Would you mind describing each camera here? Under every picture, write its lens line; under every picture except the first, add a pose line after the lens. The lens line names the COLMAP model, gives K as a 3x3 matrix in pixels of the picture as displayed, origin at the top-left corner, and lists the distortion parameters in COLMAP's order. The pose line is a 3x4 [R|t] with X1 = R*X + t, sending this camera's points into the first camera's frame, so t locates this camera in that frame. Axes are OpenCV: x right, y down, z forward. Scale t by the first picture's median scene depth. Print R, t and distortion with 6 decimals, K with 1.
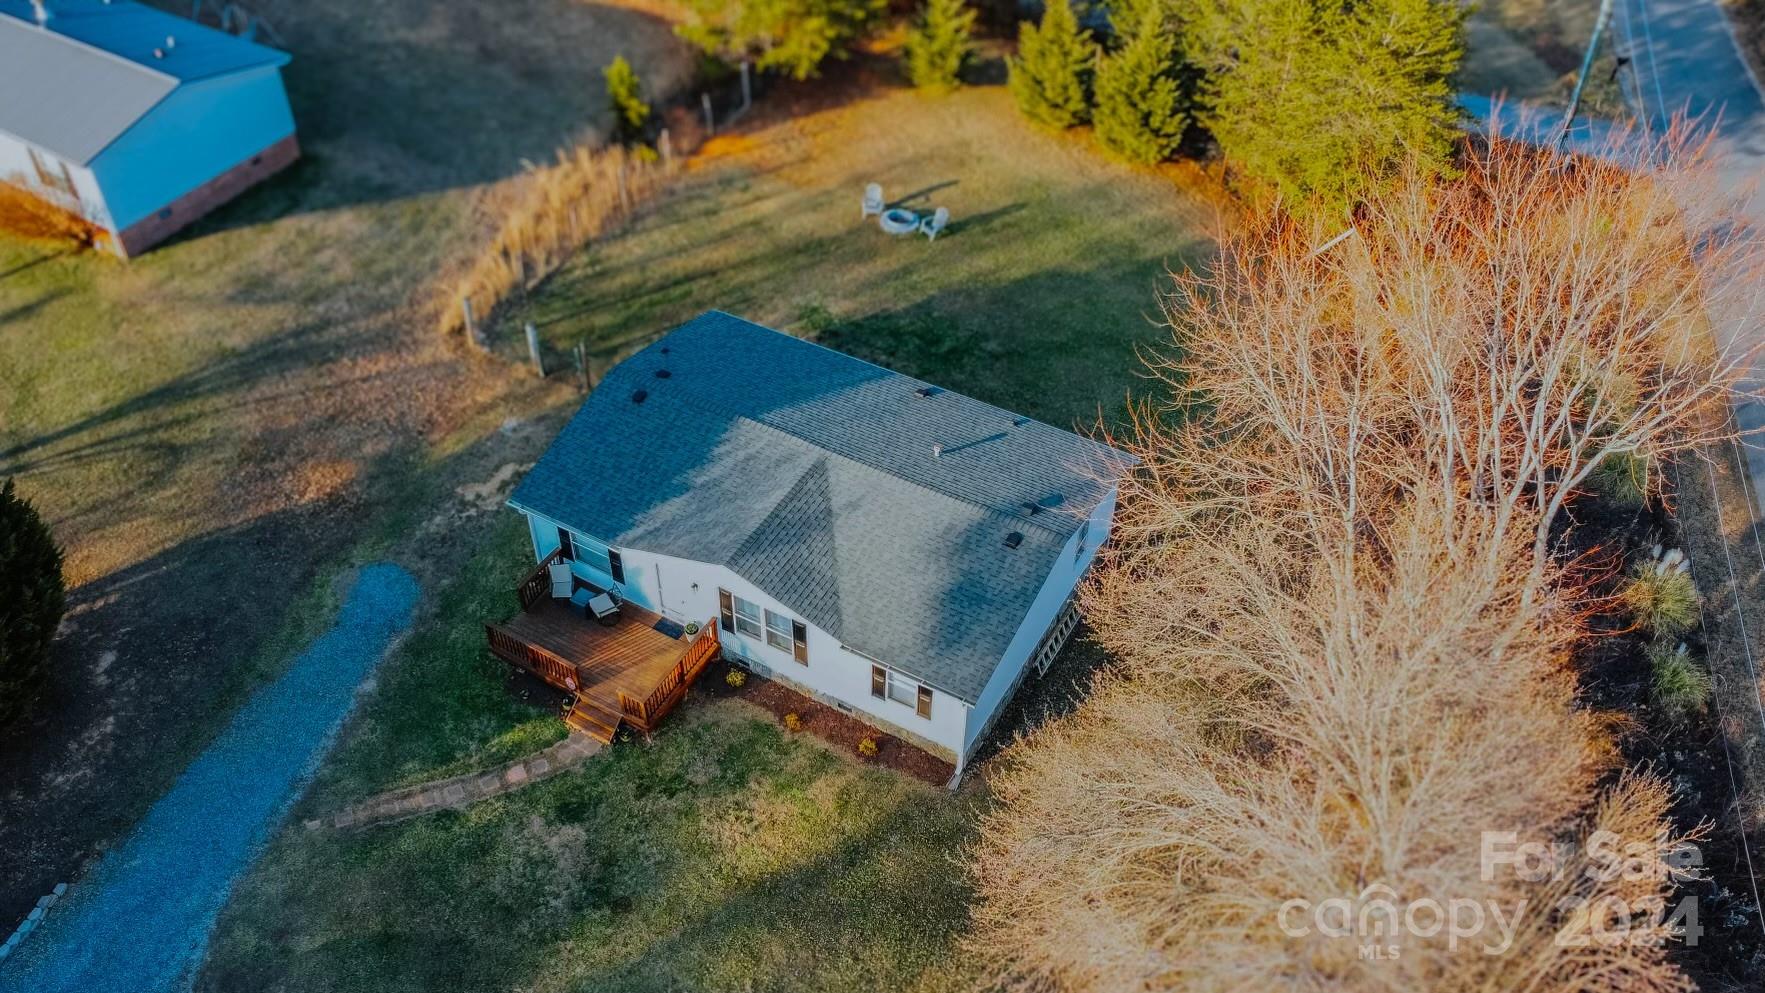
lens RADIAL K [[1326.2, 0, 887.7], [0, 1326.2, 502.3], [0, 0, 1]] dist [-0.139232, 0.154010]
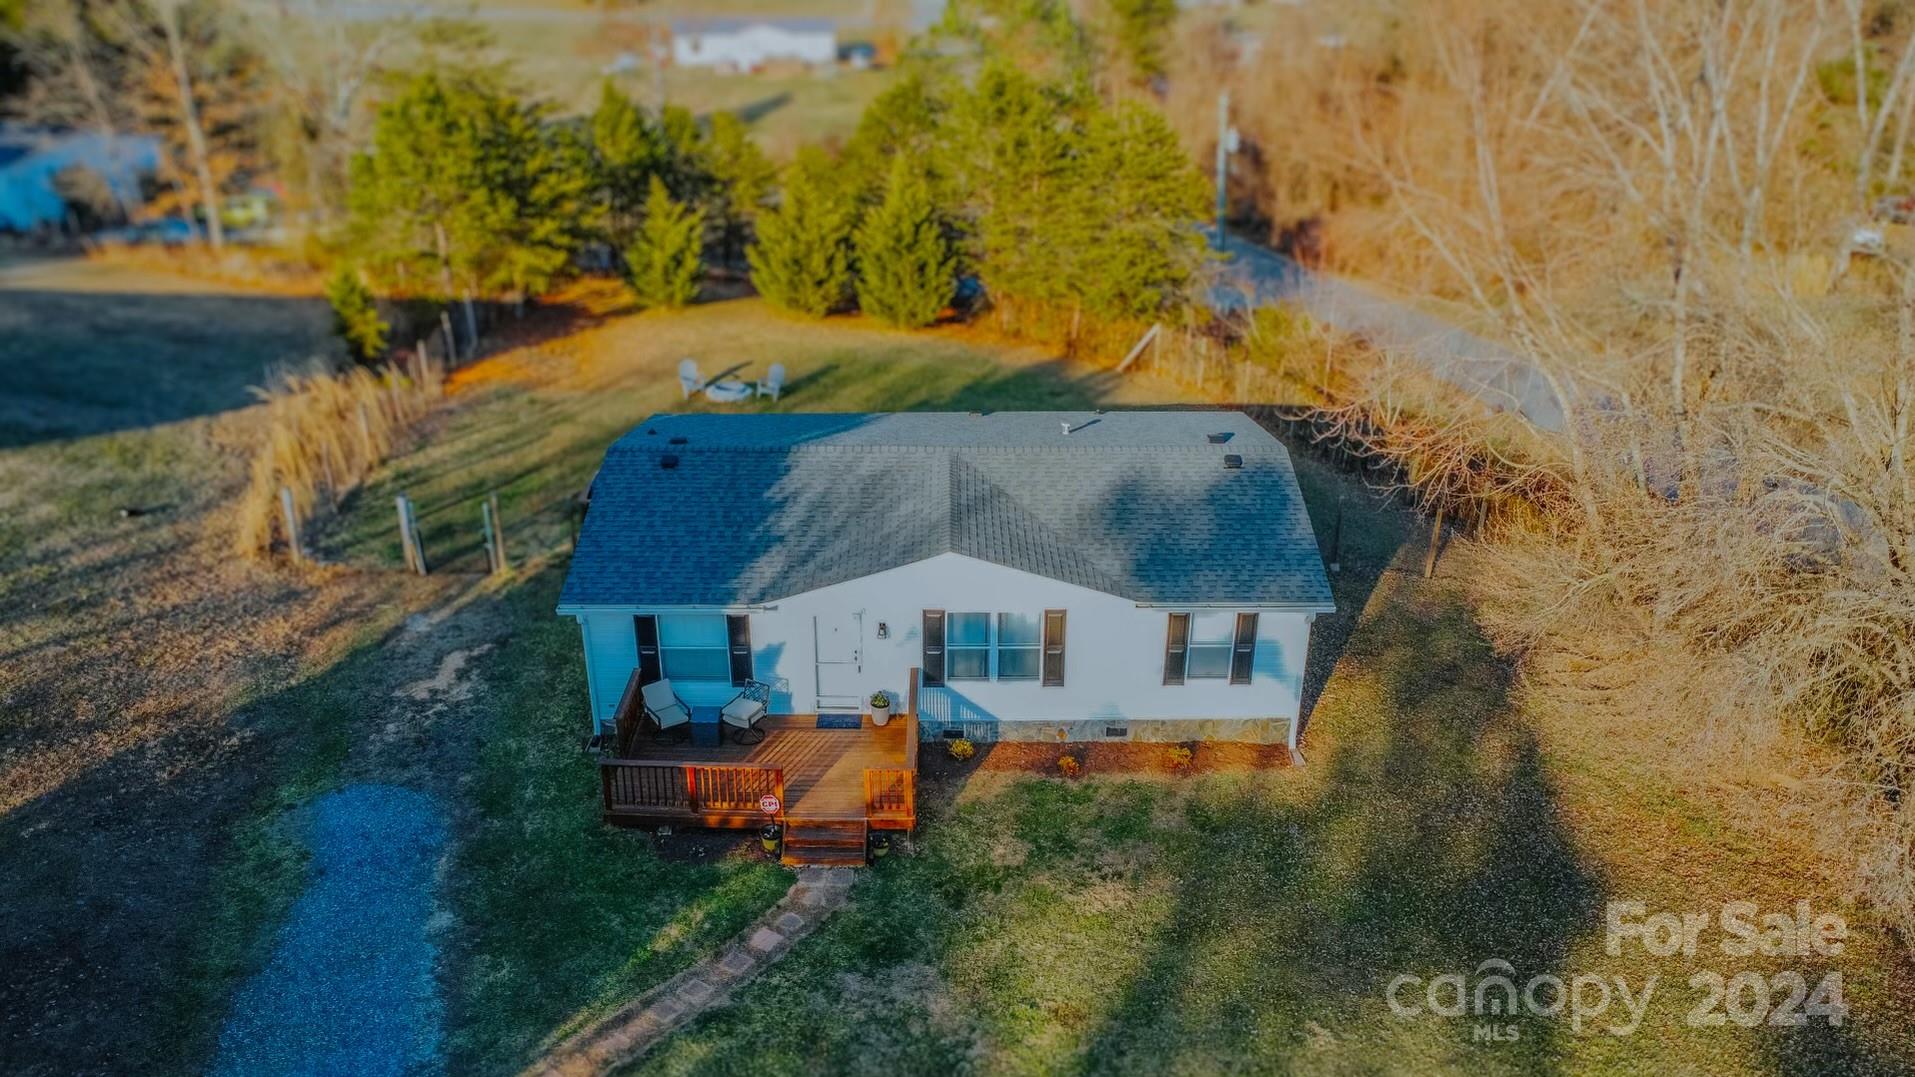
lens RADIAL K [[1327.7, 0, 952.6], [0, 1327.7, 607.4], [0, 0, 1]] dist [-0.076939, 0.110983]
pose [[0.877894, -0.246744, 0.410388, -0.345223], [0.344169, 0.921002, -0.182491, 0.169163], [-0.332940, 0.301451, 0.893464, 0.301430]]
